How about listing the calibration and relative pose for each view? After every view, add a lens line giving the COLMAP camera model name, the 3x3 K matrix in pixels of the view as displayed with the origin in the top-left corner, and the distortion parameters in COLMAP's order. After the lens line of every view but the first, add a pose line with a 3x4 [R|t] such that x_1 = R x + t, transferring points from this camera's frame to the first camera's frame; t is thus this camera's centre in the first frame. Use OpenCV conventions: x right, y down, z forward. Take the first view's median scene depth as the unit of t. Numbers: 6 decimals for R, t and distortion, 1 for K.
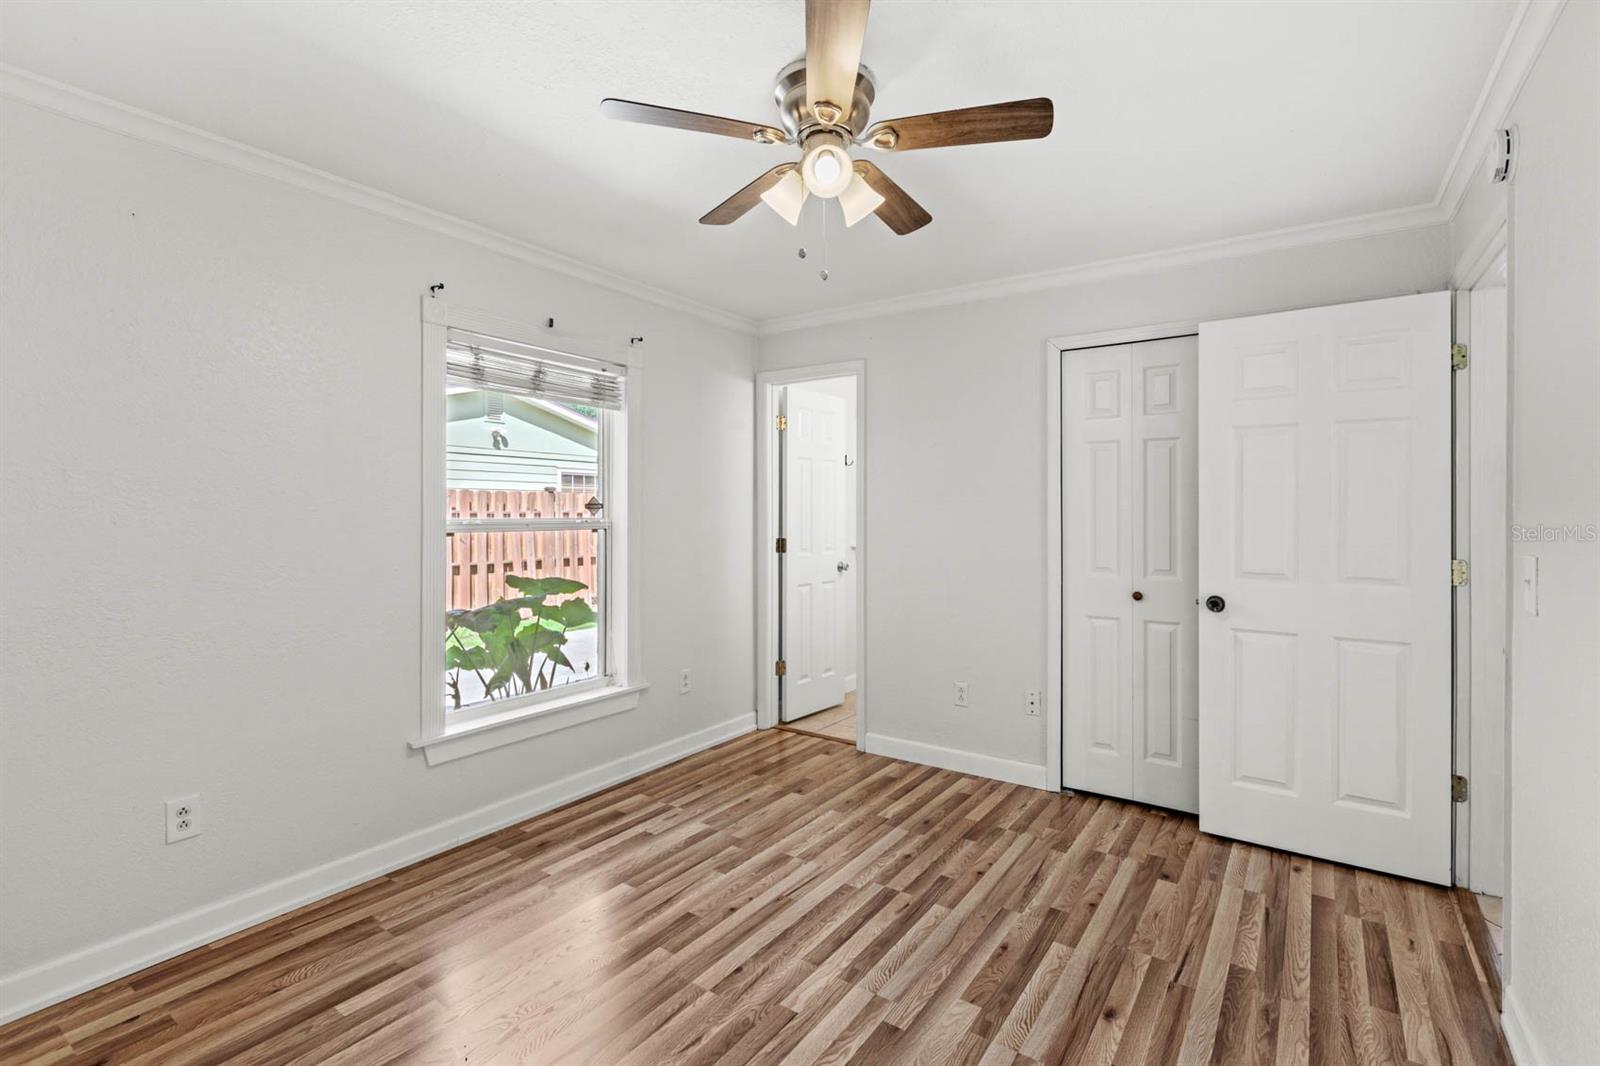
lens RADIAL K [[734.1, 0, 801.6], [0, 734.1, 509.1], [0, 0, 1]] dist [-0.000080, -0.000629]
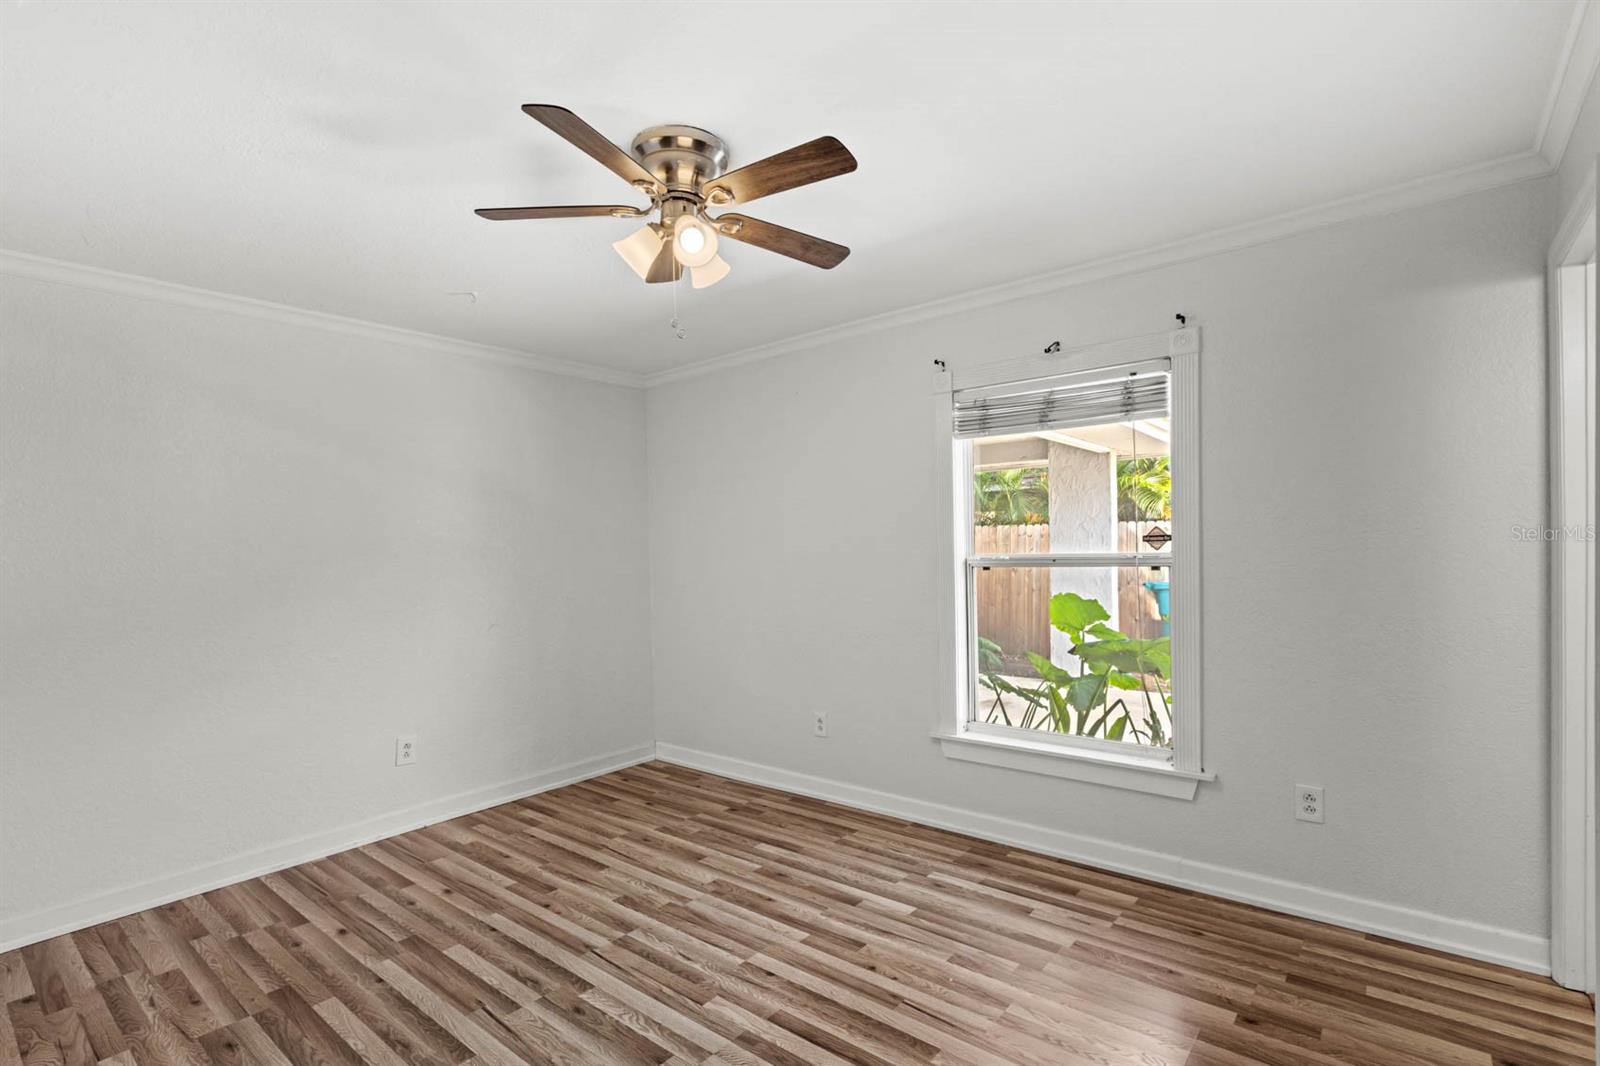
lens RADIAL K [[750.5, 0, 789.2], [0, 750.5, 572.0], [0, 0, 1]] dist [-0.001692, -0.000427]
pose [[-0.079368, 0.030697, -0.996373, 0.767577], [0.023580, 0.999304, 0.028909, -0.000441], [0.996566, -0.021201, -0.080037, 0.863802]]
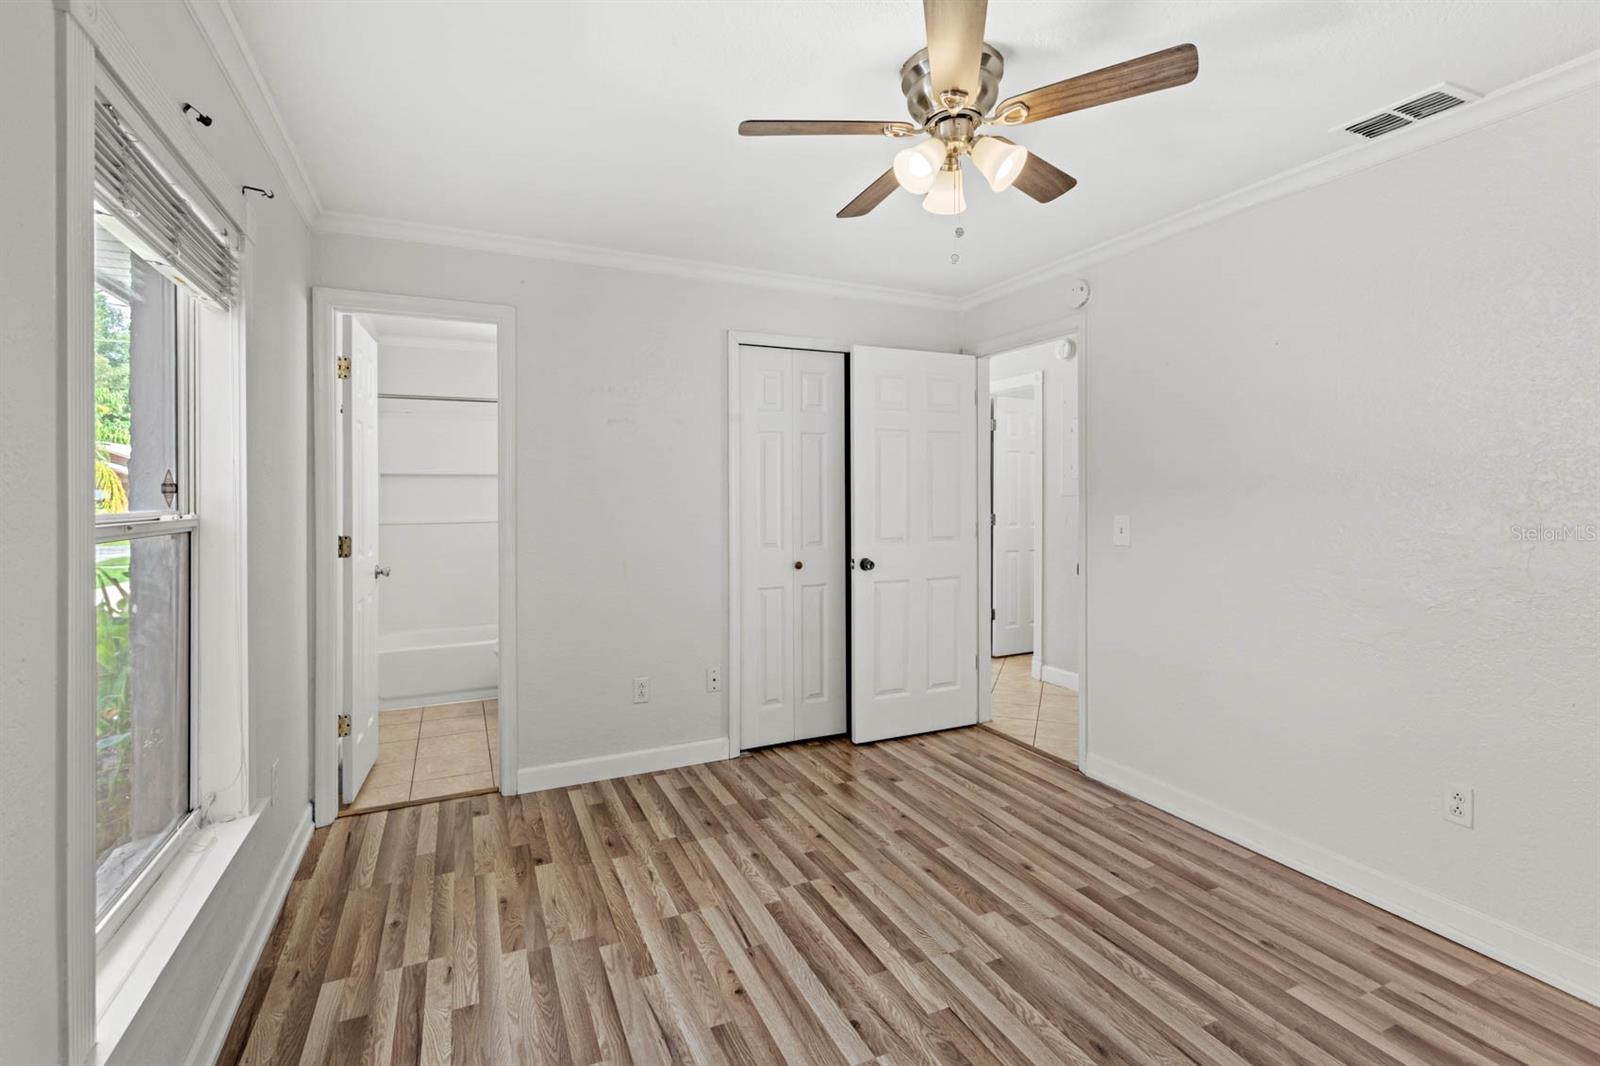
lens RADIAL K [[740.5, 0, 797.1], [0, 740.5, 491.9], [0, 0, 1]] dist [-0.000594, -0.000180]
pose [[0.504944, -0.003456, 0.863145, -0.667809], [0.004468, 0.999989, 0.001390, -0.001547], [-0.863140, 0.003155, 0.504954, 0.471032]]
